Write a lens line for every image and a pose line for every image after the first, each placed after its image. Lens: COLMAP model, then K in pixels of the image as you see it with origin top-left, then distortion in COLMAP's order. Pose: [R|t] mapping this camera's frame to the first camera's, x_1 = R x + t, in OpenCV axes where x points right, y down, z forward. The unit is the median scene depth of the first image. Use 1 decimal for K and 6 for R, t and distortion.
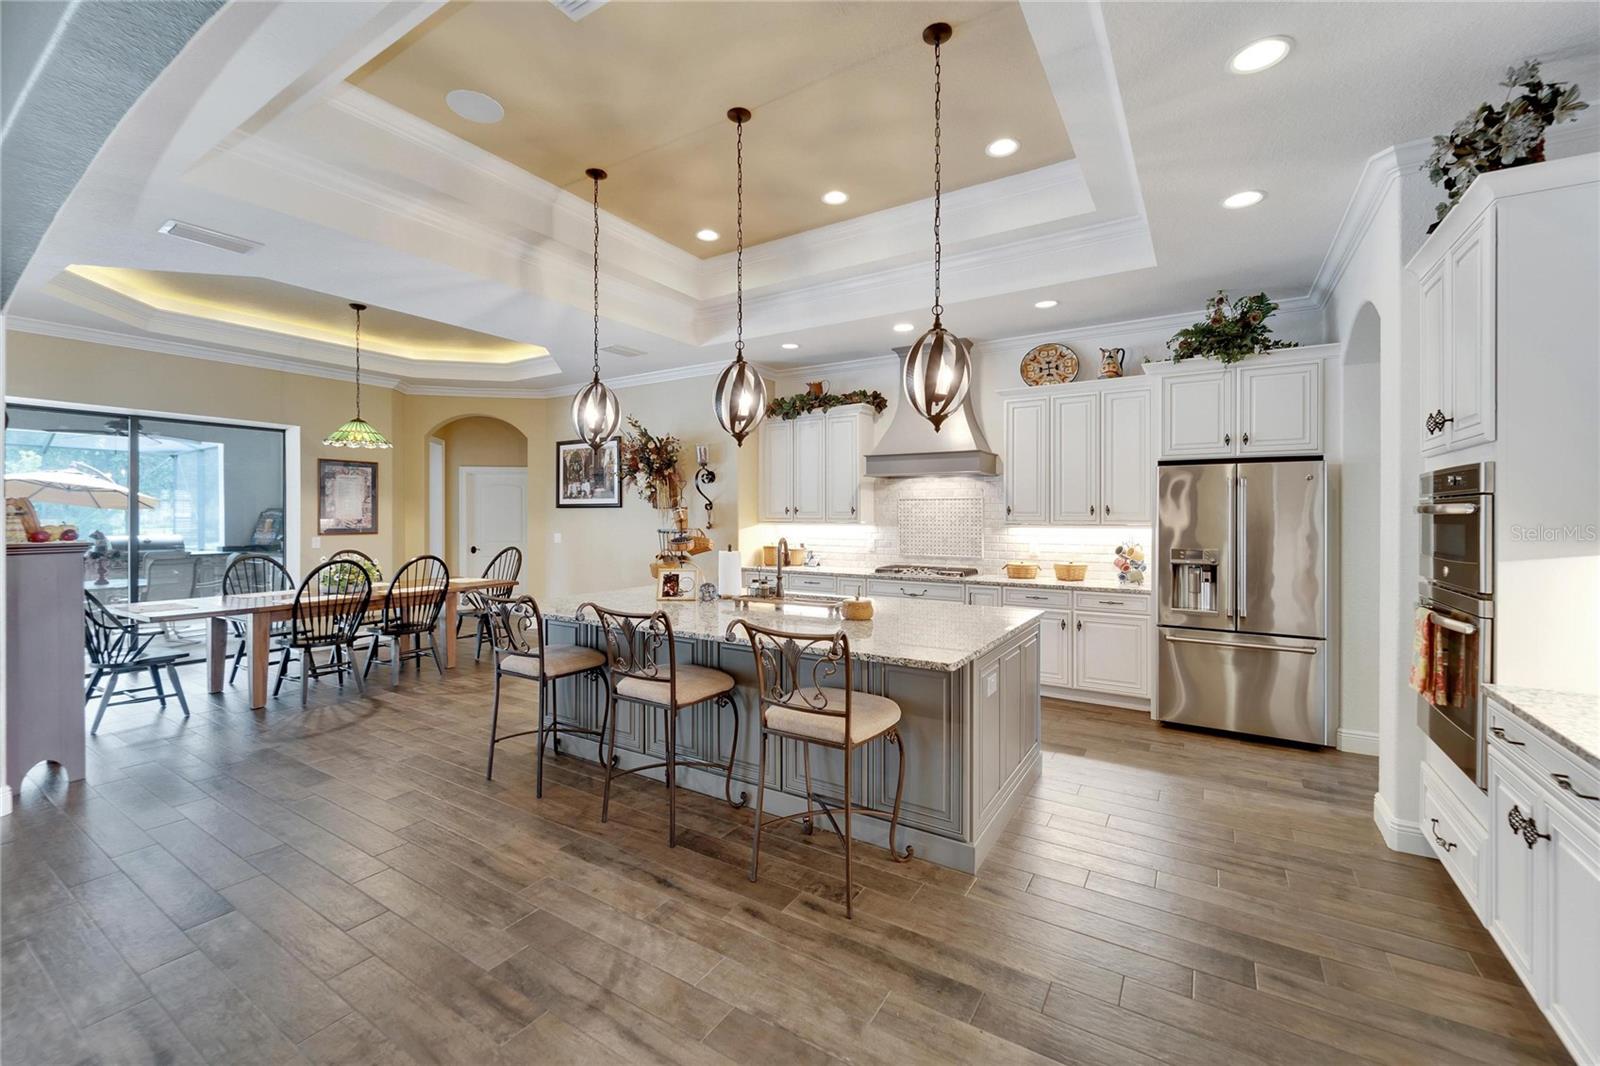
lens RADIAL K [[660.2, 0, 799.4], [0, 660.2, 512.3], [0, 0, 1]] dist [0.000282, 0.000019]
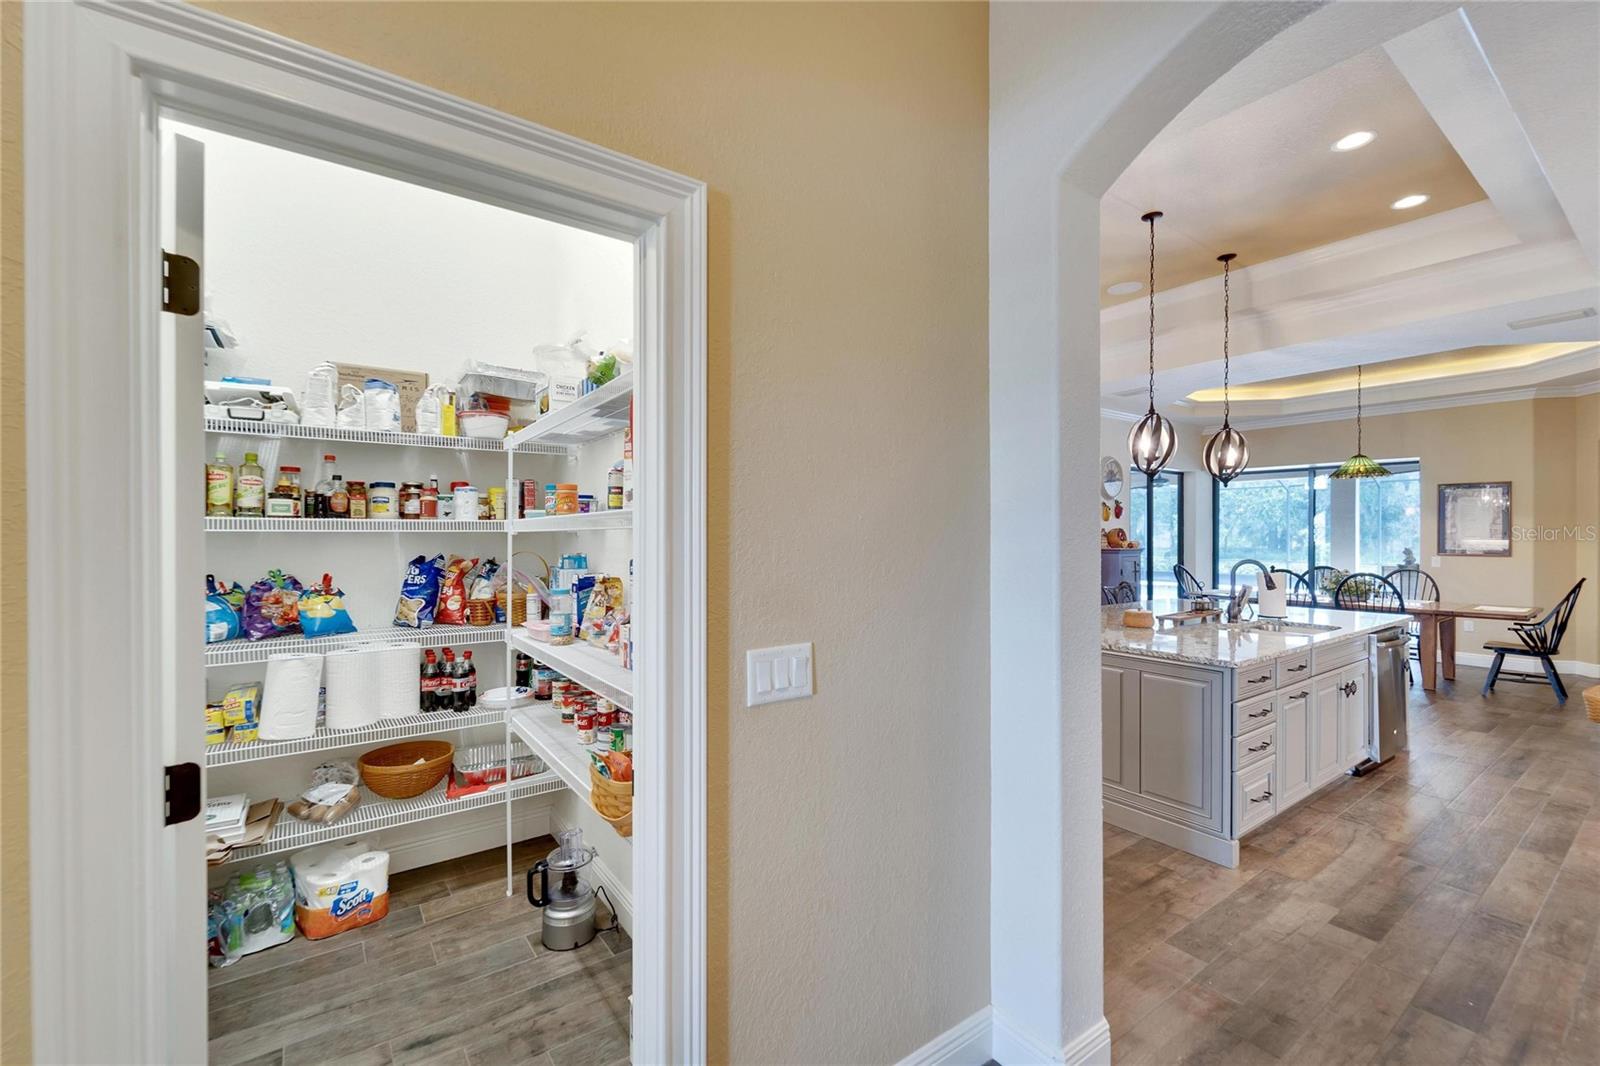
lens RADIAL K [[660.2, 0, 799.4], [0, 660.2, 512.3], [0, 0, 1]] dist [0.000282, 0.000019]
pose [[-0.371683, -0.034562, -0.927716, 0.792060], [0.003155, 0.999254, -0.038492, 0.003446], [0.928354, -0.017234, -0.371297, 0.508181]]
